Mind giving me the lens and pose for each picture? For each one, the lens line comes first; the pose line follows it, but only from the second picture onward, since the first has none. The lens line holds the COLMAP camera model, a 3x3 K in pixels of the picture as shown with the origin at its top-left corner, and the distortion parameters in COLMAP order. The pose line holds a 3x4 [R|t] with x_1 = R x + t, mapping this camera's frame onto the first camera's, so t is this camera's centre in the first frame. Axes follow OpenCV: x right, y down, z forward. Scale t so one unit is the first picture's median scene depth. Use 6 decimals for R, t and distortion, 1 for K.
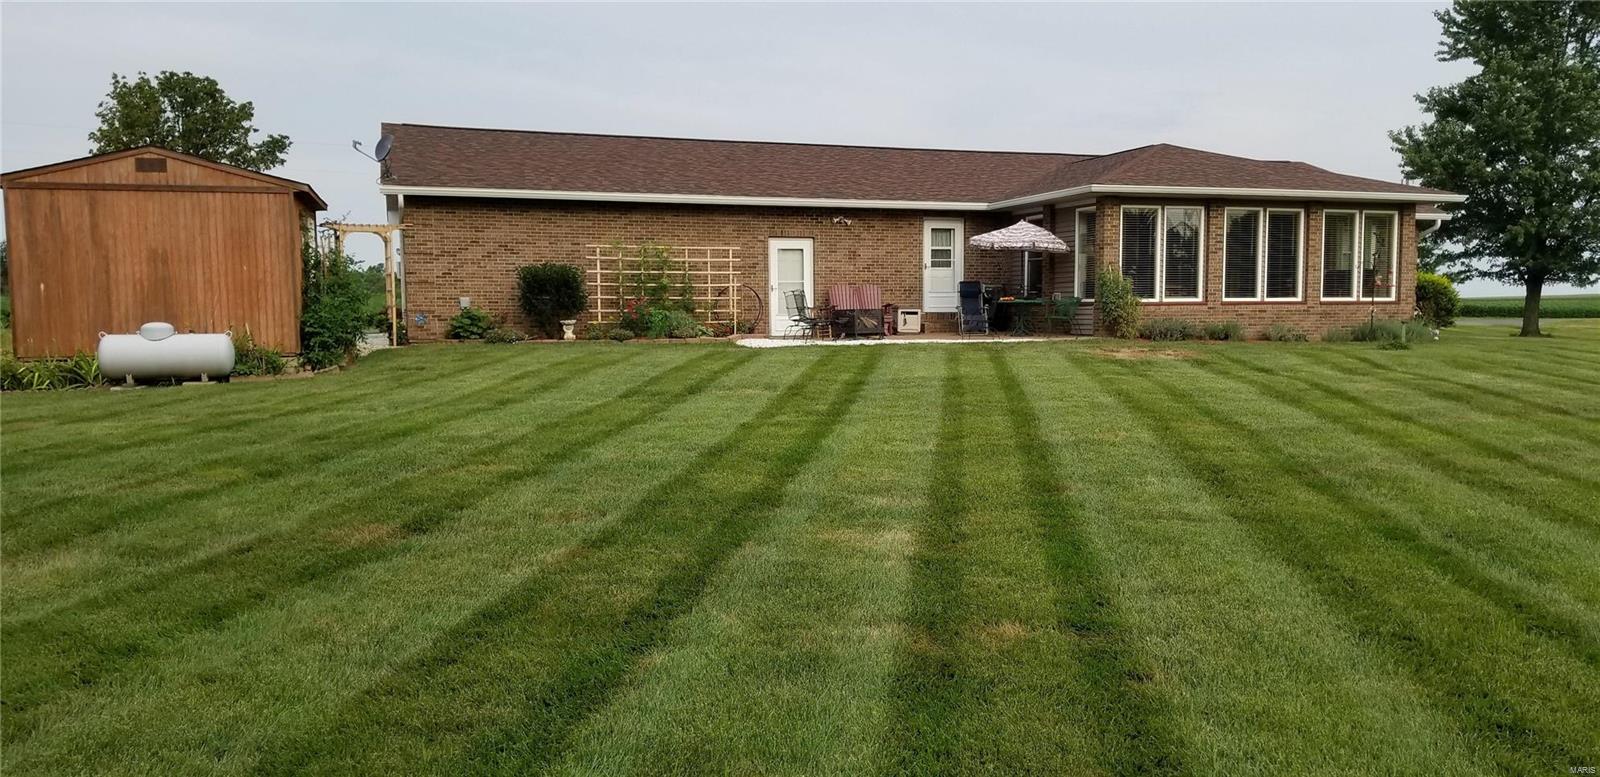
lens RADIAL K [[1225.0, 0, 830.8], [0, 1225.0, 393.6], [0, 0, 1]] dist [0.089876, -0.172613]
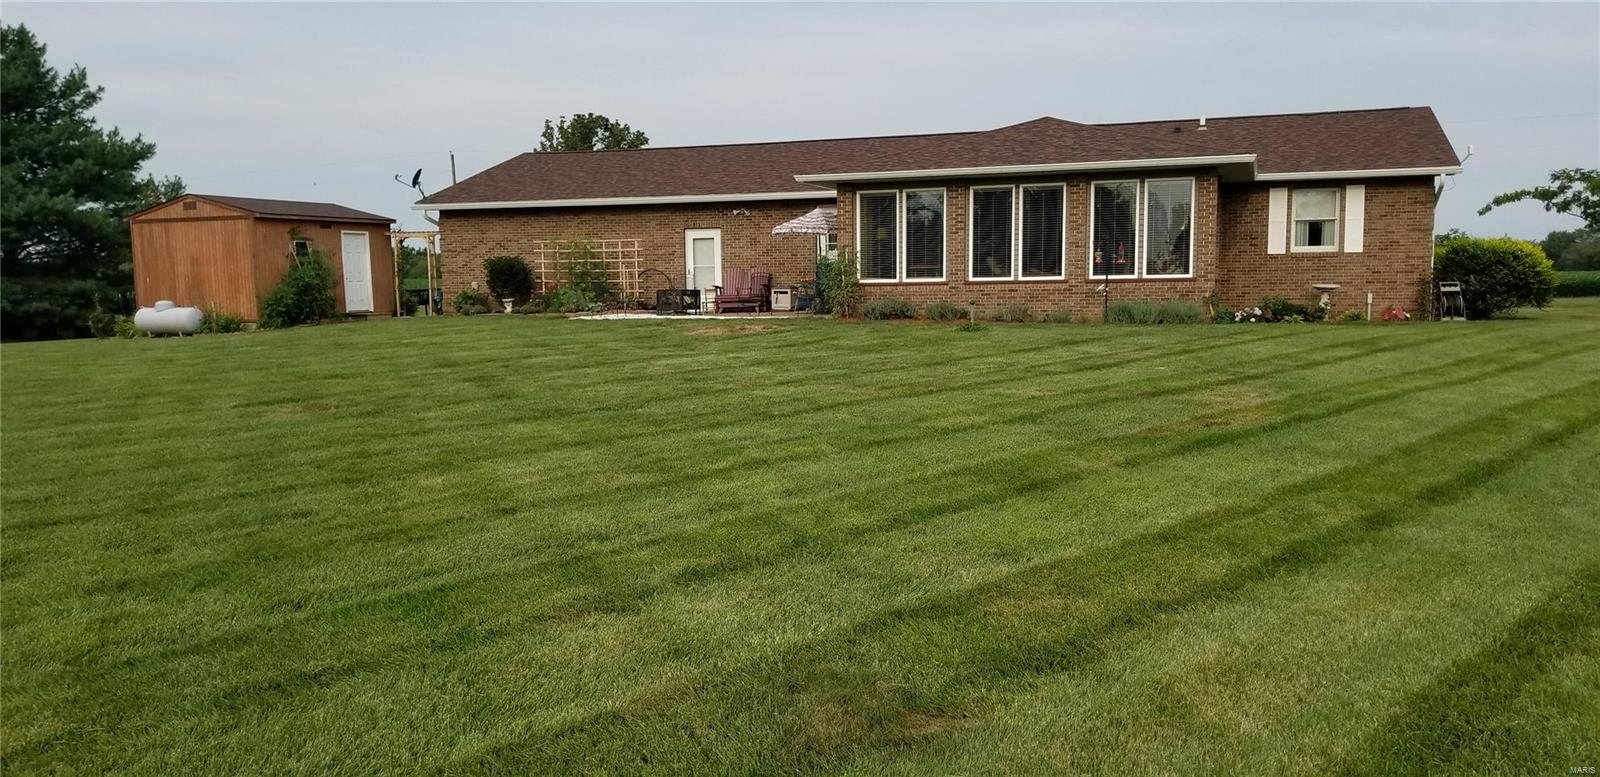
lens RADIAL K [[1225.0, 0, 830.8], [0, 1225.0, 393.6], [0, 0, 1]] dist [0.089876, -0.172613]
pose [[0.797901, 0.047128, -0.600943, 0.829782], [-0.034600, 0.998876, 0.032396, -0.011754], [0.601794, -0.005056, 0.798635, 0.137139]]
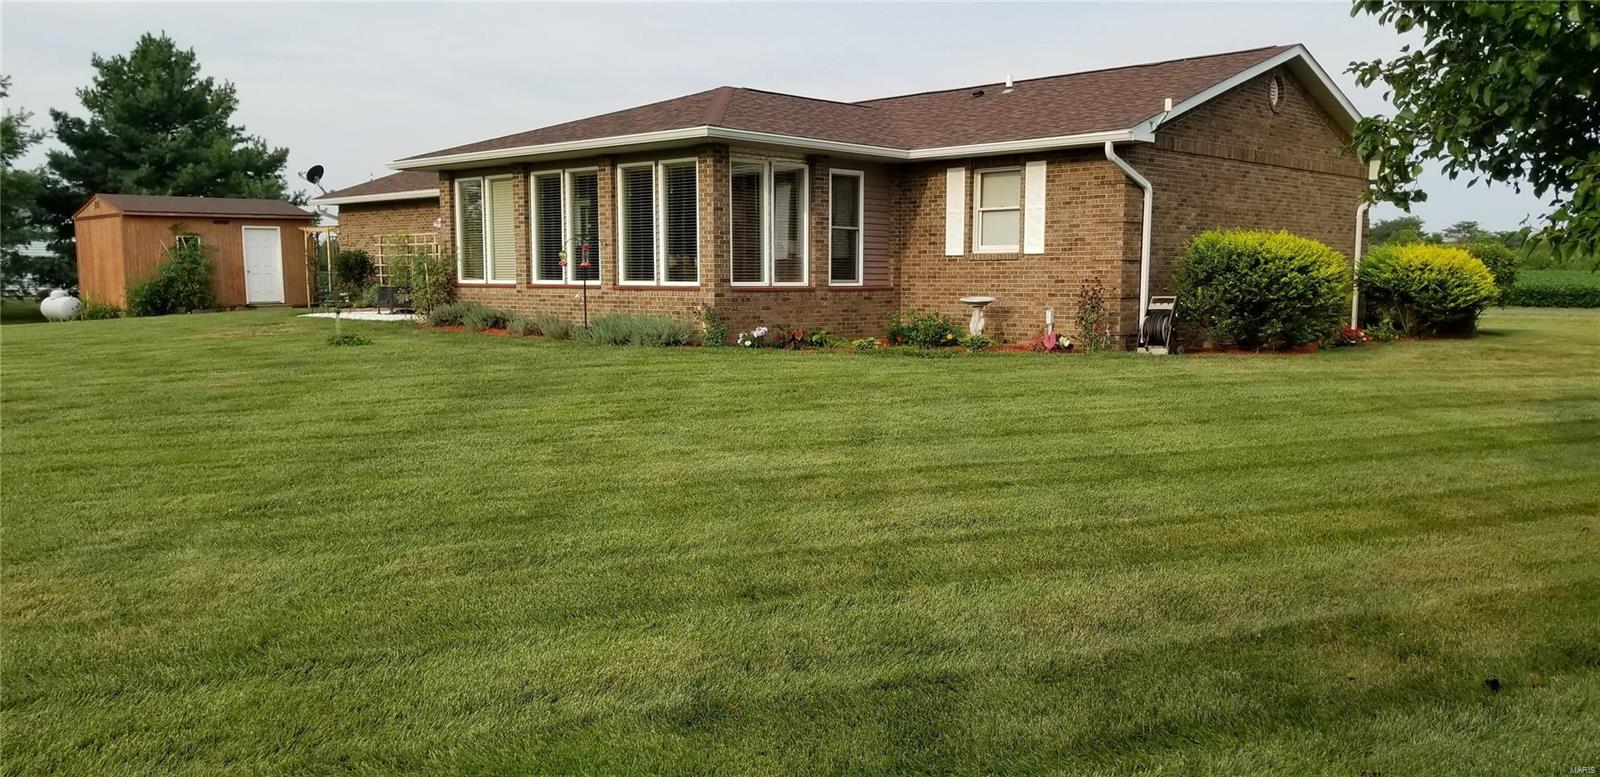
lens RADIAL K [[1225.0, 0, 830.8], [0, 1225.0, 393.6], [0, 0, 1]] dist [0.089876, -0.172613]
pose [[0.484222, 0.085717, -0.870736, 1.155254], [-0.066468, 0.995917, 0.061077, -0.064910], [0.872417, 0.028301, 0.487943, 0.768825]]
